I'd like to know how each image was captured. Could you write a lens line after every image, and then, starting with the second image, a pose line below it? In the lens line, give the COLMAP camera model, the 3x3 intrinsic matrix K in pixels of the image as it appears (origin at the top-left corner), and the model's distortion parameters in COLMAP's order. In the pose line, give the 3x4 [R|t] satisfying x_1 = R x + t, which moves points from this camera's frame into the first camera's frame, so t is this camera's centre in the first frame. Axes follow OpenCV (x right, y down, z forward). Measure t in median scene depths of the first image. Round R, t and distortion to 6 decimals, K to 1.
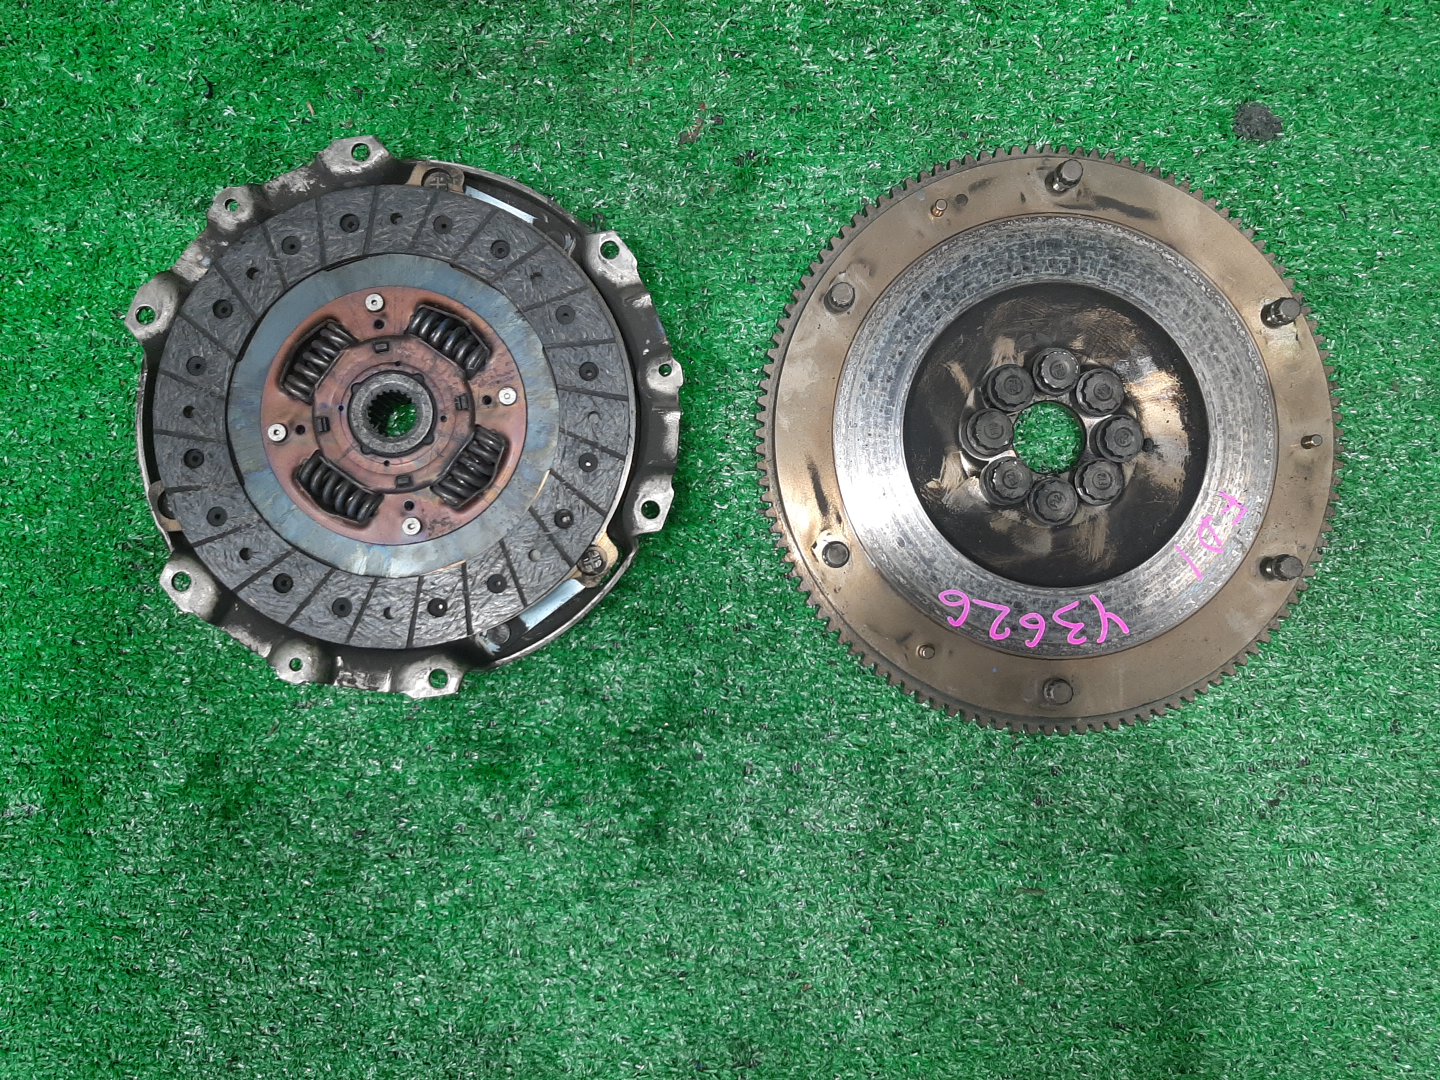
lens RADIAL K [[1062.3, 0, 720.0], [0, 1062.3, 540.0], [0, 0, 1]] dist [0.071759, -0.001769]
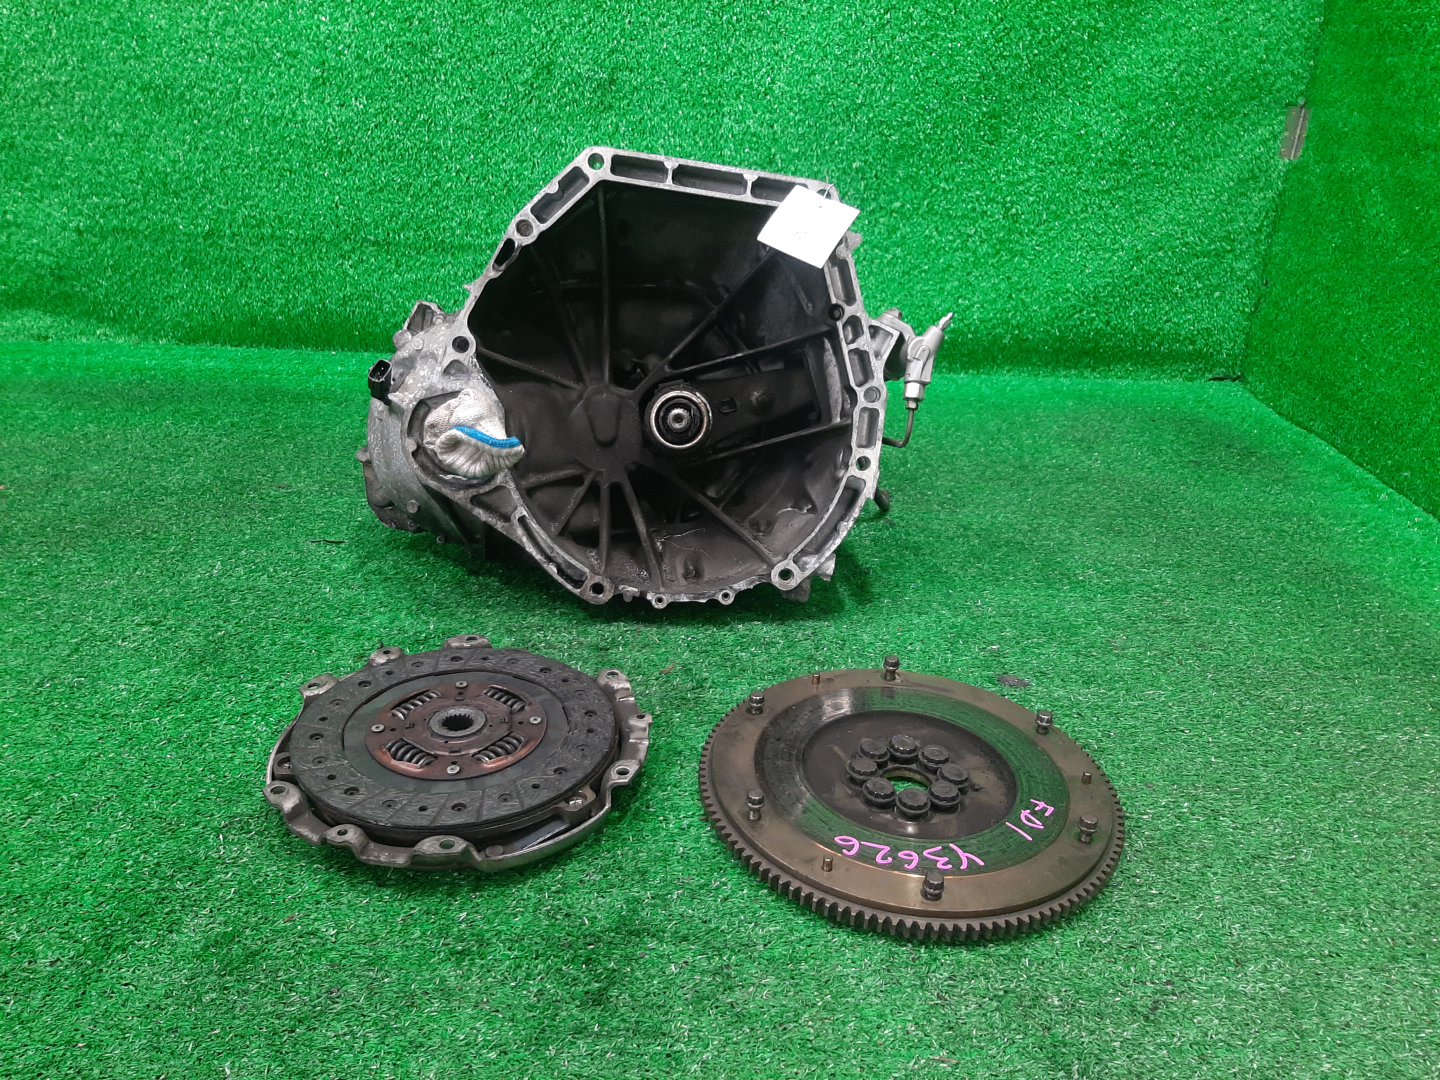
lens RADIAL K [[1062.3, 0, 720.0], [0, 1062.3, 540.0], [0, 0, 1]] dist [0.071759, -0.001769]
pose [[0.999771, 0.020422, -0.006462, 0.065024], [-0.015524, 0.482979, -0.875494, 1.033475], [-0.014758, 0.875394, 0.483185, 0.042672]]
